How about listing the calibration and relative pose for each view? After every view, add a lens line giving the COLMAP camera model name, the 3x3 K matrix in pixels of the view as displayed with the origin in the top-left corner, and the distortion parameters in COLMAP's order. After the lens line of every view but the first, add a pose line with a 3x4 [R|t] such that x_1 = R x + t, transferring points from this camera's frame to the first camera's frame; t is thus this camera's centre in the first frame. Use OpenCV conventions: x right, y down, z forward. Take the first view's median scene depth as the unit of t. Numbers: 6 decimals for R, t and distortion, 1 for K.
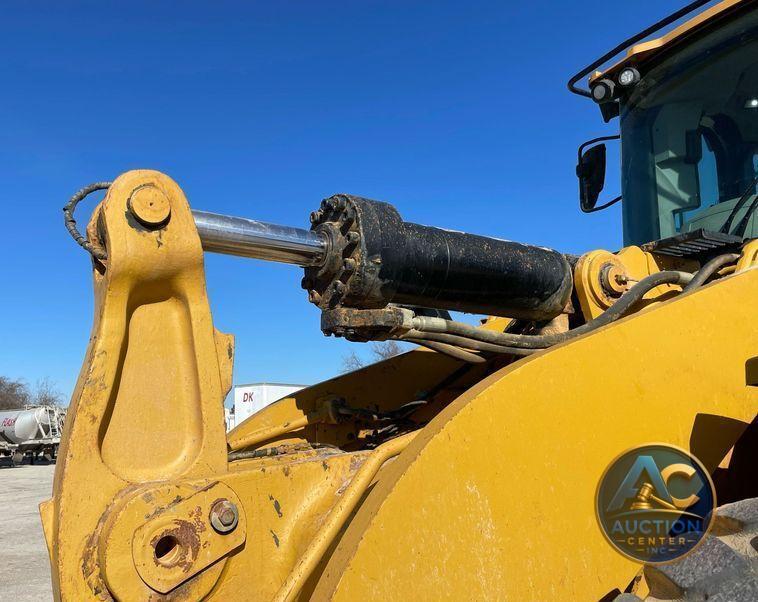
lens RADIAL K [[678.7, 0, 299.7], [0, 678.7, 291.5], [0, 0, 1]] dist [0.080718, -0.094016]
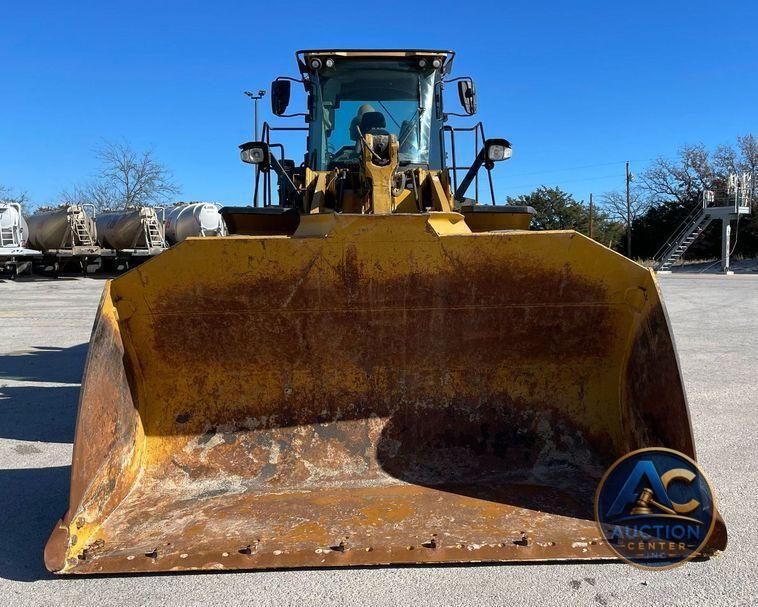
lens RADIAL K [[773.9, 0, 398.7], [0, 773.9, 302.8], [0, 0, 1]] dist [0.061950, 0.000000]
pose [[0.415526, -0.050230, 0.908193, -3.693892], [-0.174372, 0.975556, 0.133736, 0.106426], [-0.892711, -0.213934, 0.396610, -0.646590]]
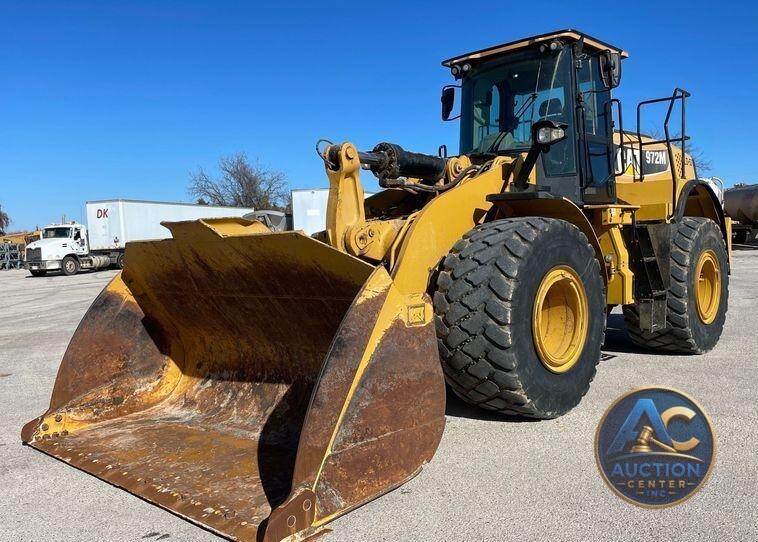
lens RADIAL K [[683.2, 0, 382.1], [0, 683.2, 295.4], [0, 0, 1]] dist [0.070772, -0.048095]
pose [[0.937457, -0.046061, 0.345040, -1.405644], [-0.048159, 0.964514, 0.259604, -0.360231], [-0.344754, -0.259984, 0.901972, -2.680296]]
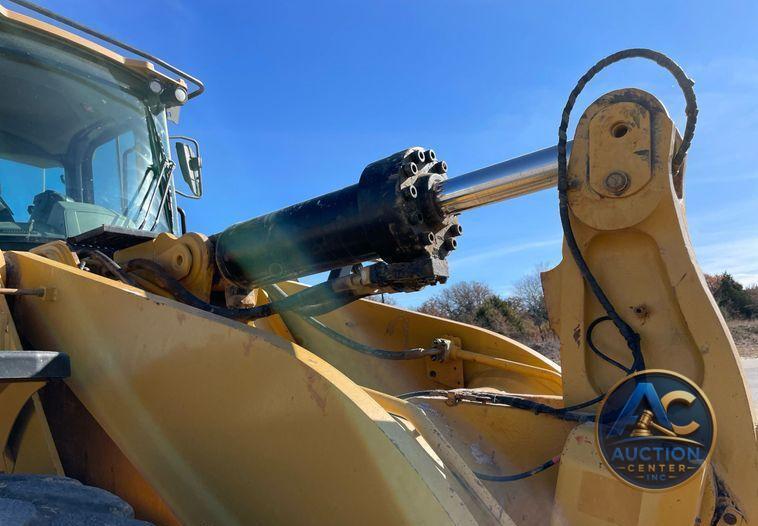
lens RADIAL K [[581.7, 0, 371.2], [0, 581.7, 269.7], [0, 0, 1]] dist [0.042218, -0.038333]
pose [[-0.457100, 0.184672, 0.870032, -0.823004], [-0.093030, 0.962914, -0.253264, 0.338614], [-0.884536, -0.196706, -0.422968, 1.790688]]
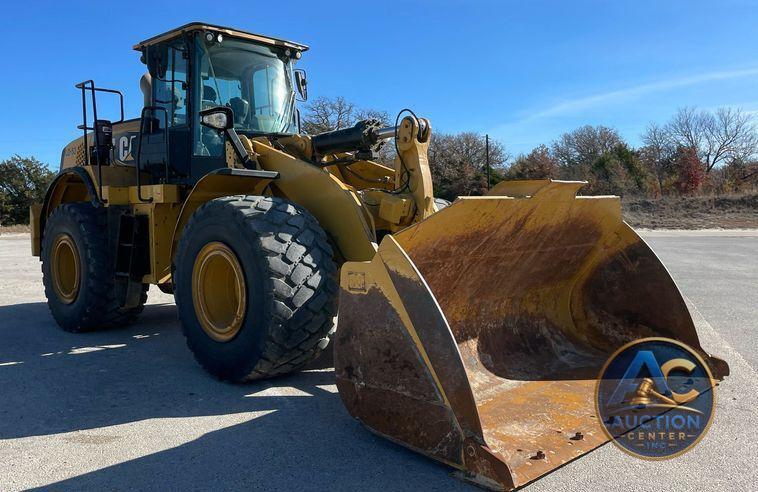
lens RADIAL K [[653.1, 0, 366.5], [0, 653.1, 252.6], [0, 0, 1]] dist [0.074570, -0.066242]
pose [[-0.298757, -0.040623, 0.953464, -4.001734], [-0.171134, 0.985179, -0.011648, 0.735568], [-0.938860, -0.166650, -0.301281, 2.450511]]
